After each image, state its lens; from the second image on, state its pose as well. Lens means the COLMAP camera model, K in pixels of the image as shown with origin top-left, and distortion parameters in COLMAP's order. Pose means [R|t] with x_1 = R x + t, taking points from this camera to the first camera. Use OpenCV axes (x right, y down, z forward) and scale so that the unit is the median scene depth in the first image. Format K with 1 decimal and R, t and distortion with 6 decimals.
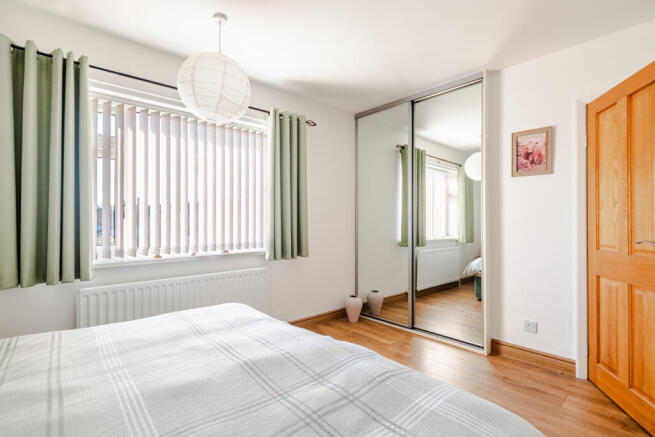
lens RADIAL K [[310.6, 0, 338.1], [0, 310.6, 220.3], [0, 0, 1]] dist [-0.001096, -0.000171]
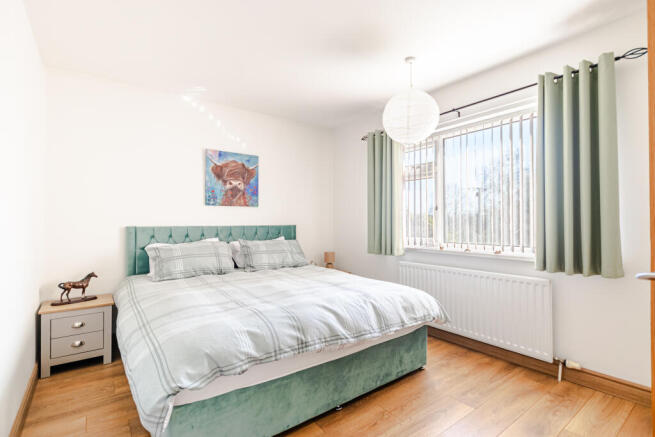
lens RADIAL K [[310.6, 0, 338.1], [0, 310.6, 220.3], [0, 0, 1]] dist [-0.001096, -0.000171]
pose [[-0.076869, 0.000602, -0.997041, 0.628142], [0.011135, 0.999938, -0.000255, -0.003448], [0.996979, -0.011121, -0.076871, 0.565490]]
